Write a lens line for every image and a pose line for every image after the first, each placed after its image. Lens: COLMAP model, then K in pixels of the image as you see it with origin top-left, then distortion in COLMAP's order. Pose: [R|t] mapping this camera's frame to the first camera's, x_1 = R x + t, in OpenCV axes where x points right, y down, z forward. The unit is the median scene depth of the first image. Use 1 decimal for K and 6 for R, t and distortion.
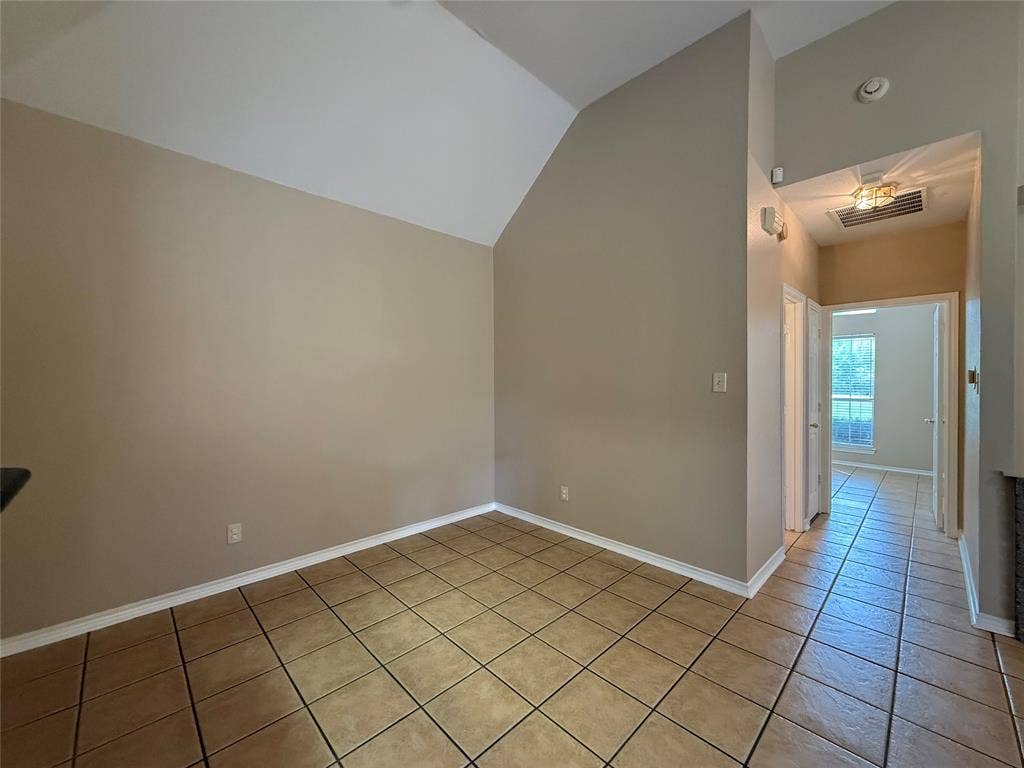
lens RADIAL K [[404.7, 0, 517.4], [0, 404.7, 385.5], [0, 0, 1]] dist [0.029721, -0.000127]
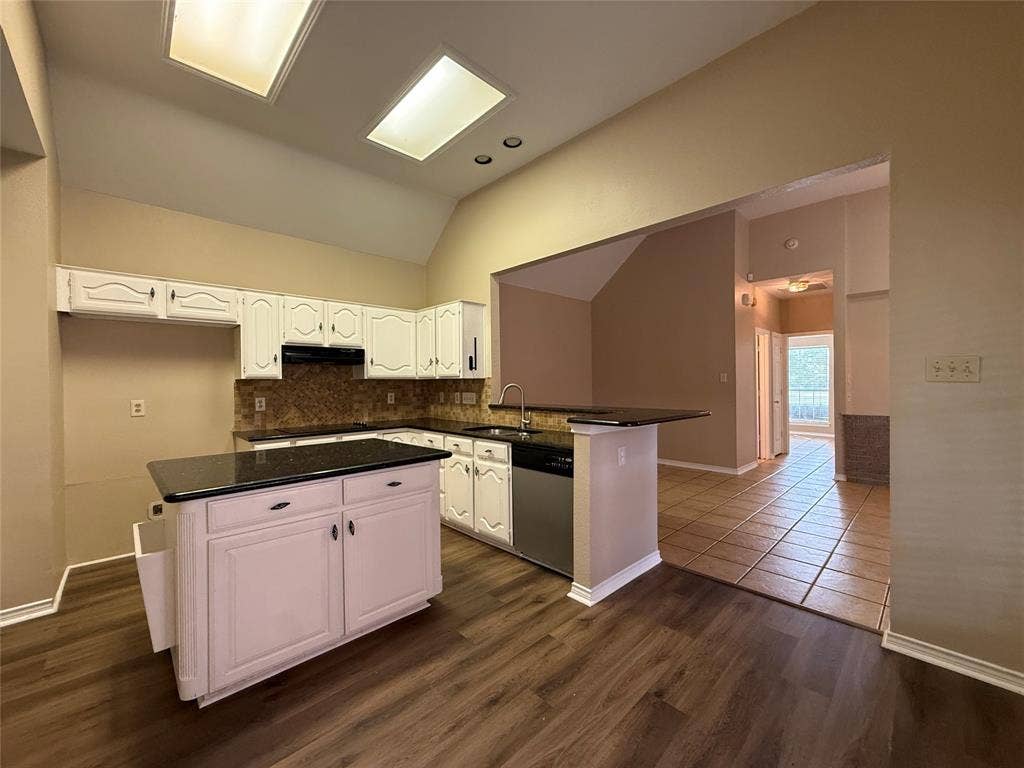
lens RADIAL K [[404.7, 0, 517.4], [0, 404.7, 385.5], [0, 0, 1]] dist [0.029721, -0.000127]
pose [[0.999913, -0.012486, -0.004319, -0.444090], [0.012466, 0.999912, -0.004611, 0.021476], [0.004376, 0.004557, 0.999980, -0.877826]]
